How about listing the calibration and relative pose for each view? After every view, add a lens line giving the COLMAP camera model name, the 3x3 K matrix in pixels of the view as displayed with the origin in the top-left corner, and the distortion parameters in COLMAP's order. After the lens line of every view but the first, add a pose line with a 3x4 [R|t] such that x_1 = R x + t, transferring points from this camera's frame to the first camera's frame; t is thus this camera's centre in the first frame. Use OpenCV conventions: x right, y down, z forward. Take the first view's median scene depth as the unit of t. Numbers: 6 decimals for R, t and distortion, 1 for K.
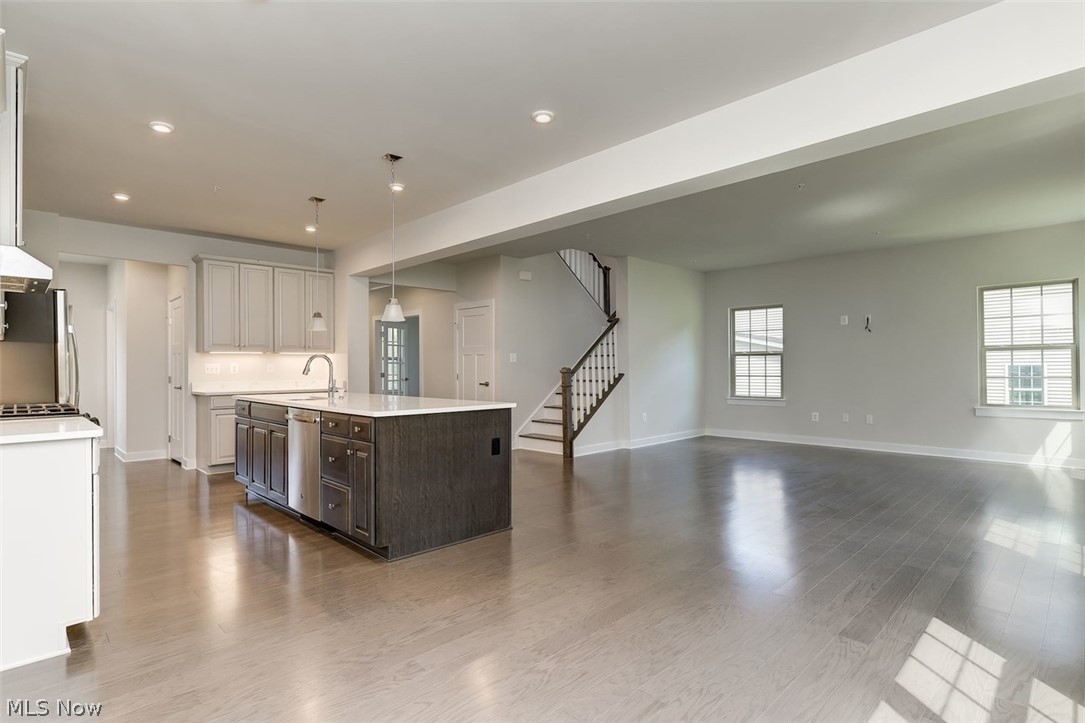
lens RADIAL K [[550.9, 0, 543.3], [0, 550.9, 365.8], [0, 0, 1]] dist [-0.002210, 0.000717]
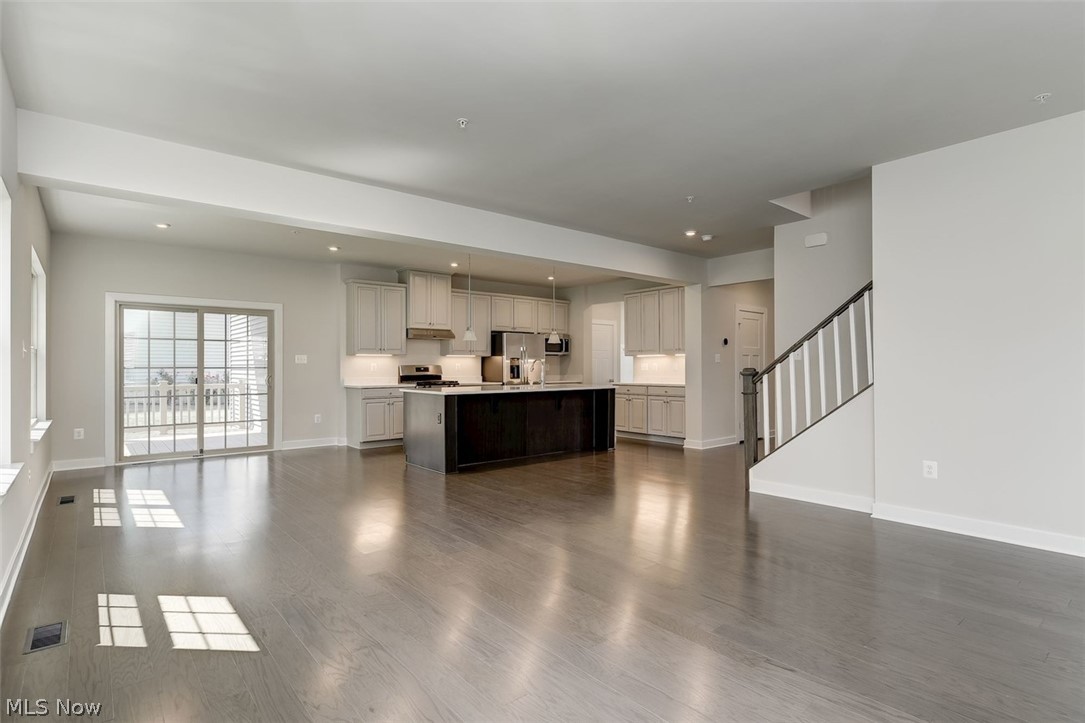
lens RADIAL K [[550.9, 0, 541.7], [0, 550.9, 363.4], [0, 0, 1]] dist [-0.002210, 0.000717]
pose [[-0.096682, -0.001126, -0.995315, 0.799658], [0.005932, 0.999981, -0.001707, -0.003461], [0.995298, -0.006069, -0.096674, 0.793961]]
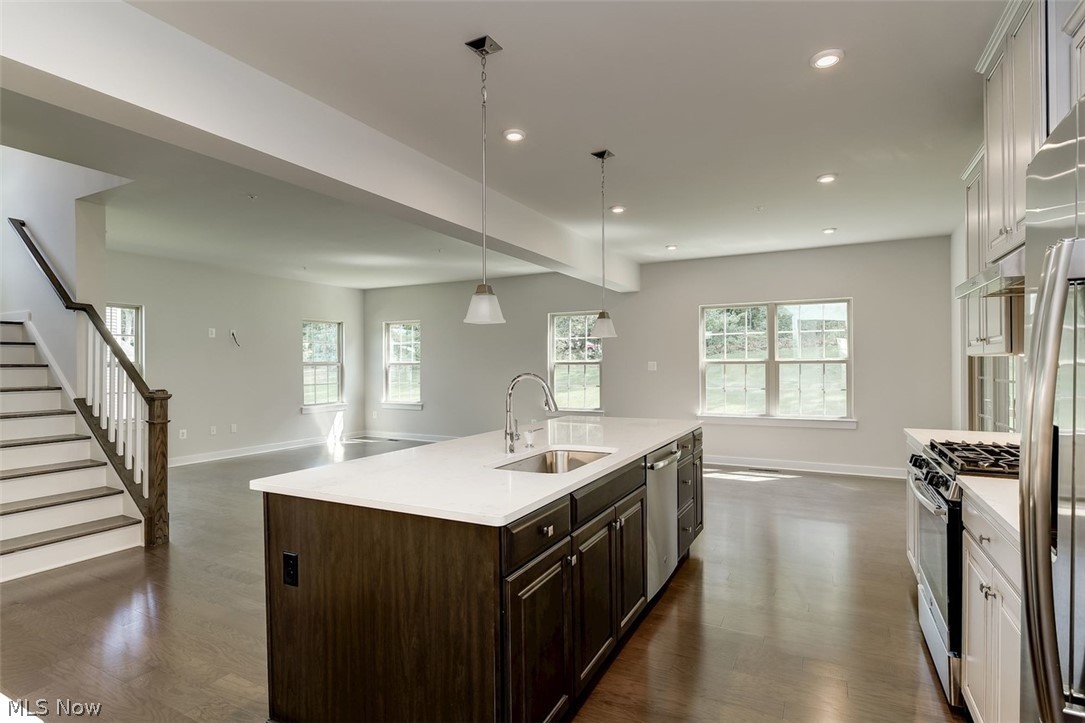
lens RADIAL K [[550.9, 0, 541.1], [0, 550.9, 363.1], [0, 0, 1]] dist [-0.002210, 0.000717]
pose [[-0.302919, 0.010901, 0.952954, -0.636194], [-0.001445, 0.999928, -0.011897, -0.018821], [-0.953015, -0.004981, -0.302882, 0.797953]]
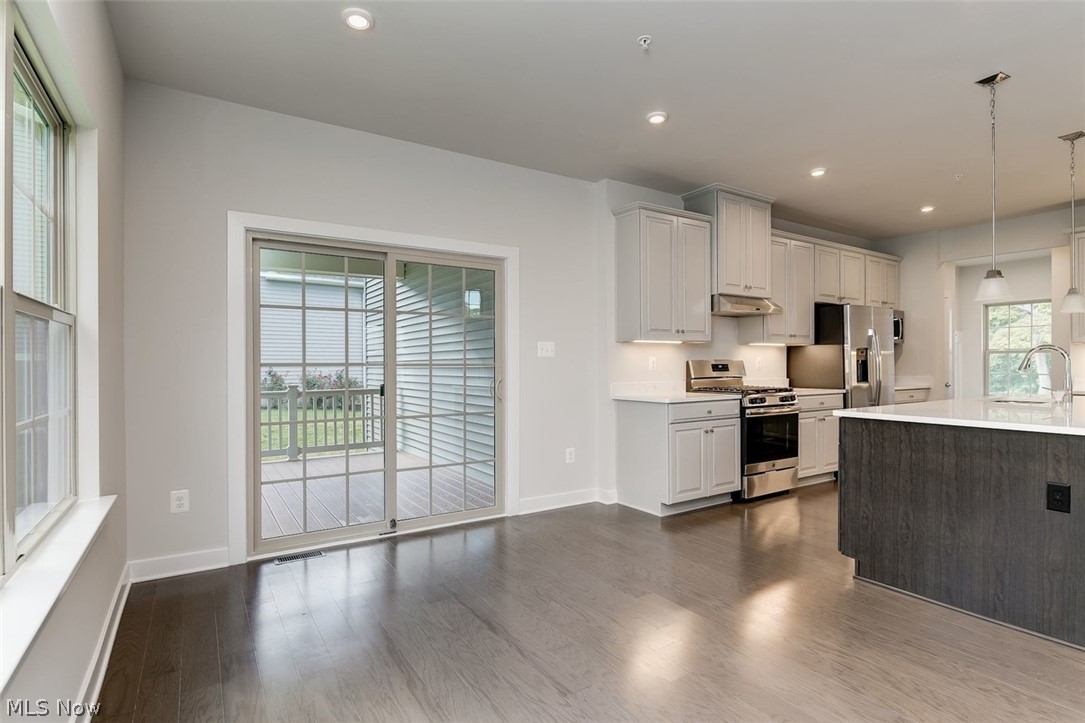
lens RADIAL K [[550.9, 0, 547.4], [0, 550.9, 366.3], [0, 0, 1]] dist [-0.002210, 0.000717]
pose [[-0.210753, 0.008676, -0.977501, 0.424175], [0.008843, 0.999937, 0.006969, -0.002254], [0.977499, -0.007176, -0.210816, 0.414357]]
